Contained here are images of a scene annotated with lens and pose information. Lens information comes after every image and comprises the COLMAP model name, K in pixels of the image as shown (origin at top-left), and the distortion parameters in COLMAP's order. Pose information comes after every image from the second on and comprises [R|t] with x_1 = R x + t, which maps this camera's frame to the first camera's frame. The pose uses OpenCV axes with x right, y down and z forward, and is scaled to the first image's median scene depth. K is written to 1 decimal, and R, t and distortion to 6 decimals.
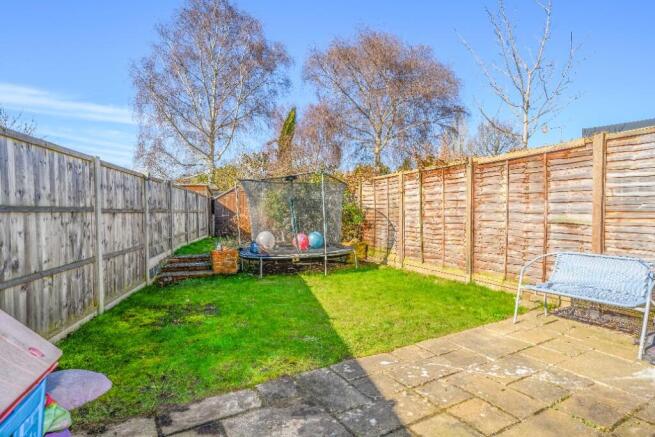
lens RADIAL K [[362.6, 0, 328.1], [0, 362.6, 218.2], [0, 0, 1]] dist [0.000600, 0.000117]
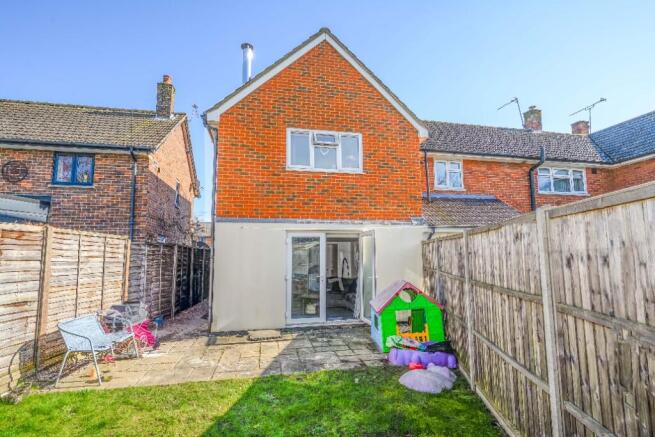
lens RADIAL K [[347.0, 0, 328.9], [0, 347.0, 217.7], [0, 0, 1]] dist [0.004587, 0.000202]
pose [[-0.943057, 0.051858, 0.328564, -0.624906], [0.023575, 0.995709, -0.089490, -0.139735], [-0.331795, -0.076648, -0.940232, 1.984914]]
